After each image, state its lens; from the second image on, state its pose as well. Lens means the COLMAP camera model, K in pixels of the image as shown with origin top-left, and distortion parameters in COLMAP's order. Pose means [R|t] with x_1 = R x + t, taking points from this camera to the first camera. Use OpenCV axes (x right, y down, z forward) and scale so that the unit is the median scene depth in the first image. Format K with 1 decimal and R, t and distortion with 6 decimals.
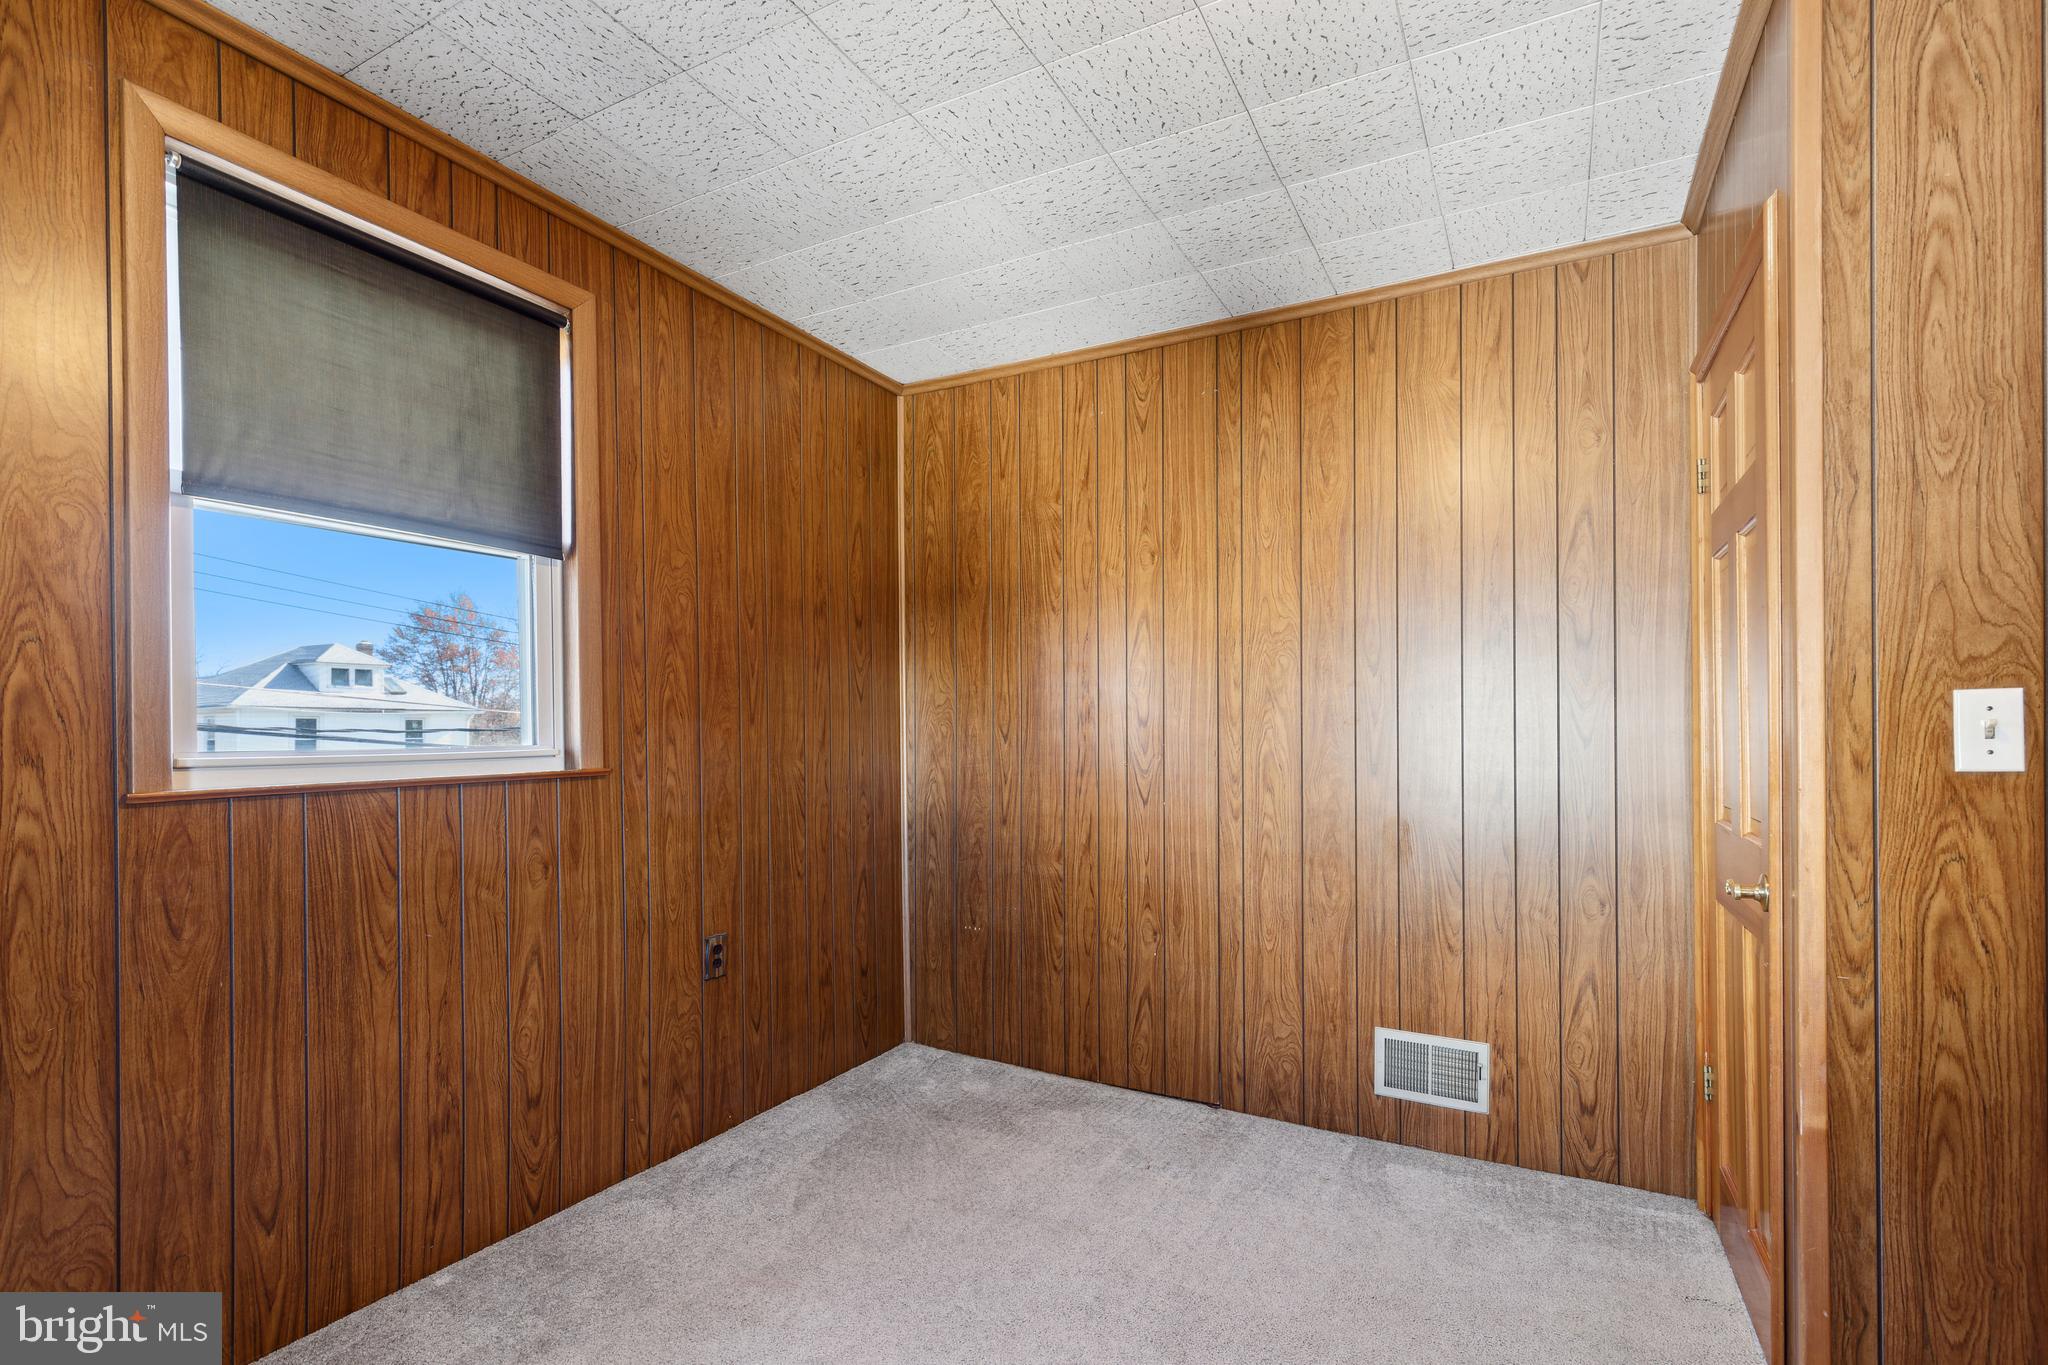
lens RADIAL K [[930.0, 0, 1020.9], [0, 930.0, 733.0], [0, 0, 1]] dist [-0.000878, -0.000546]
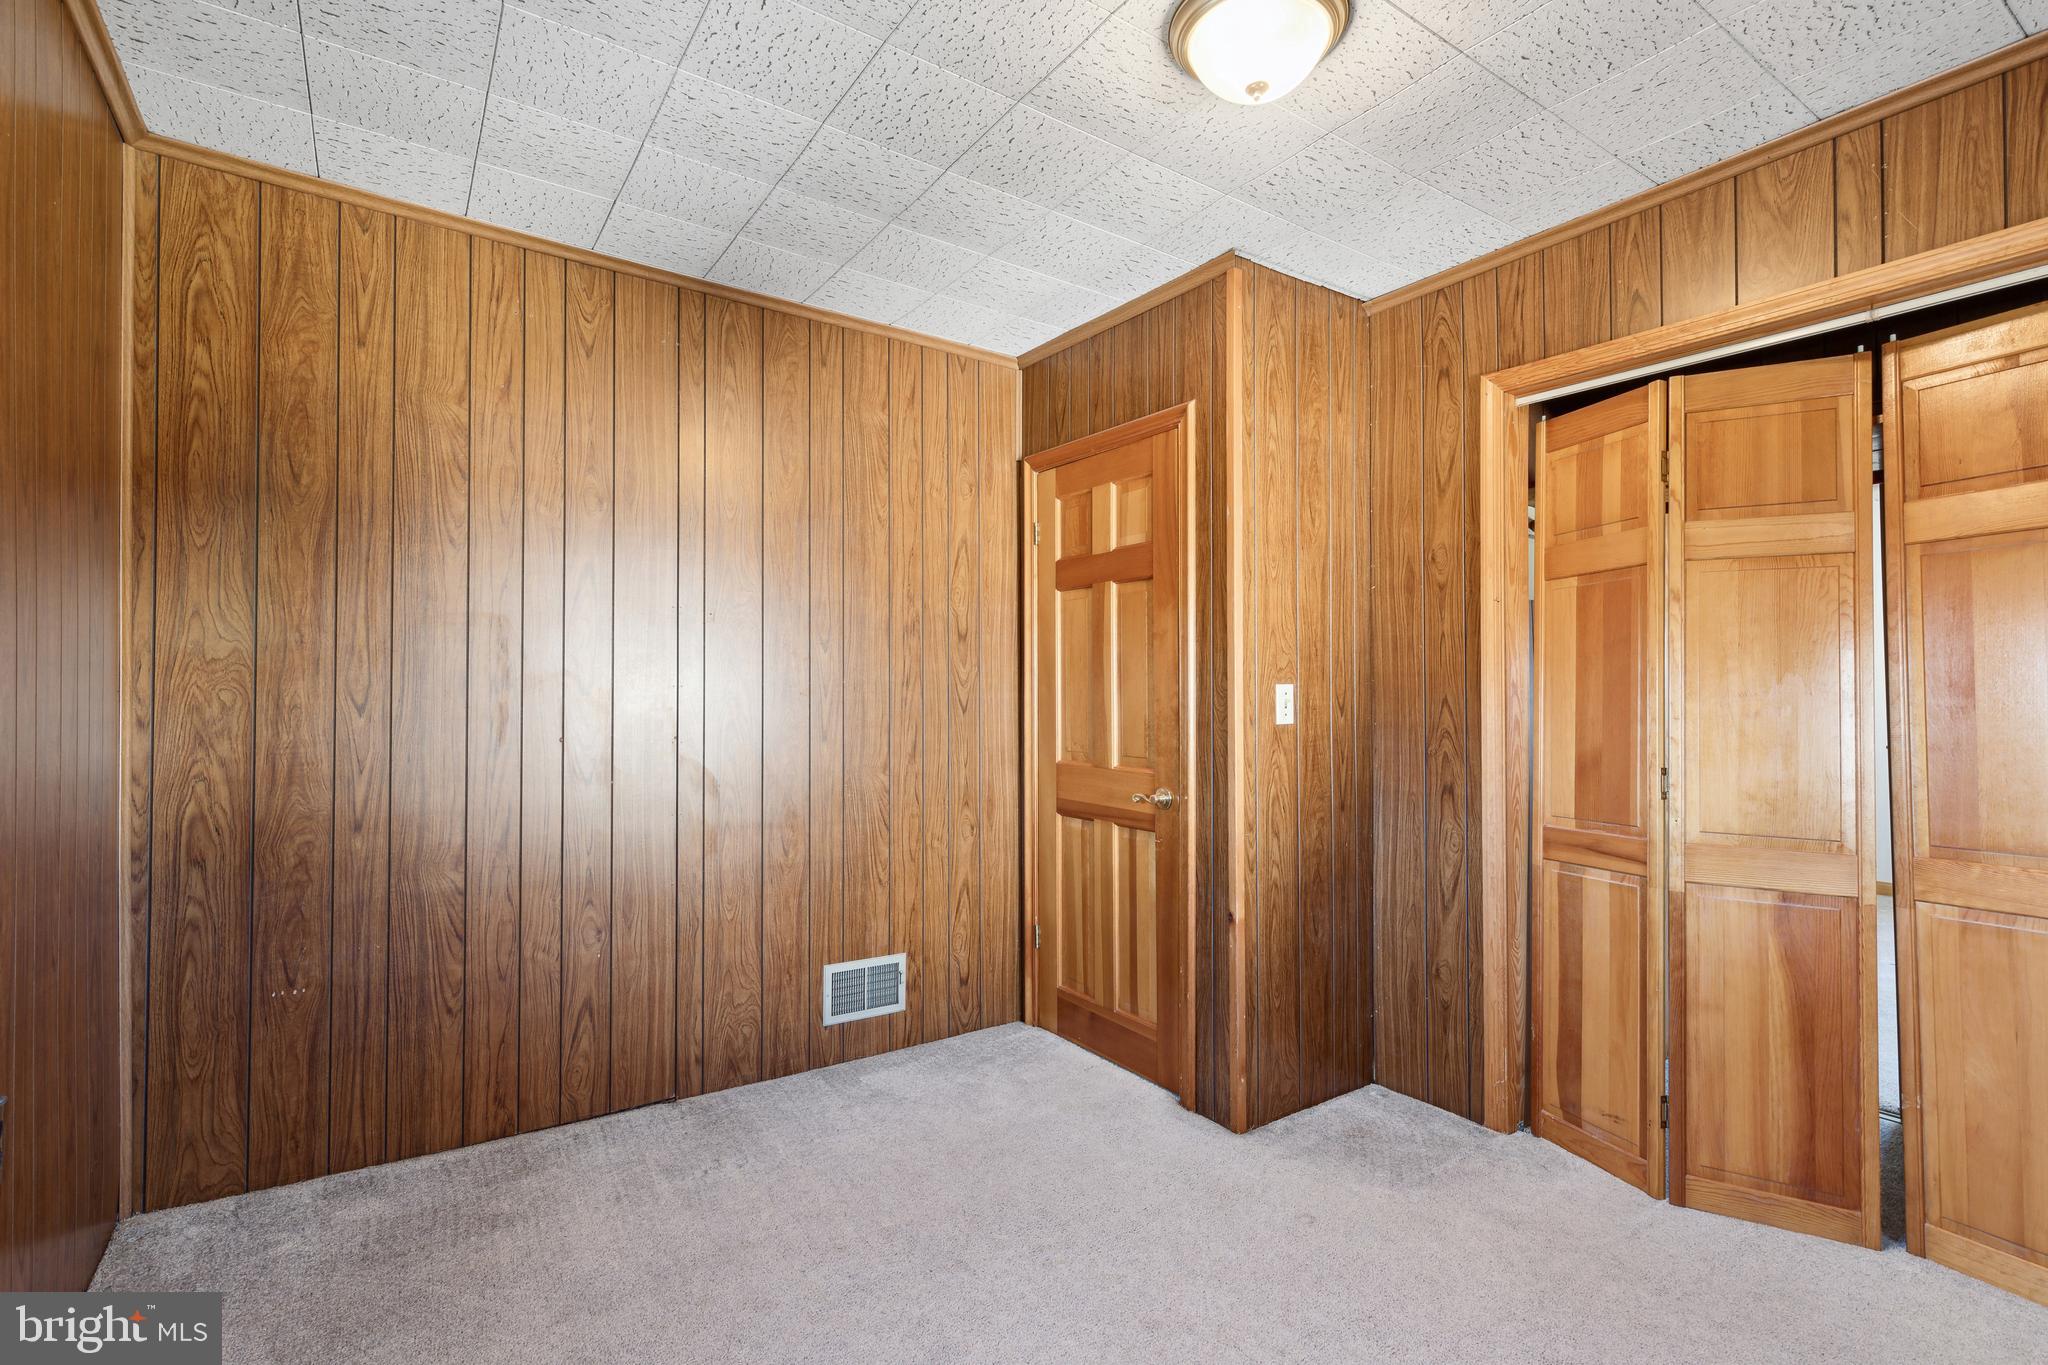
lens RADIAL K [[942.1, 0, 1029.9], [0, 942.1, 679.6], [0, 0, 1]] dist [0.003876, -0.005202]
pose [[0.451489, 0.020573, 0.892039, -0.495401], [-0.004225, 0.999772, -0.020920, -0.005541], [-0.892266, 0.005676, 0.451474, 0.248717]]
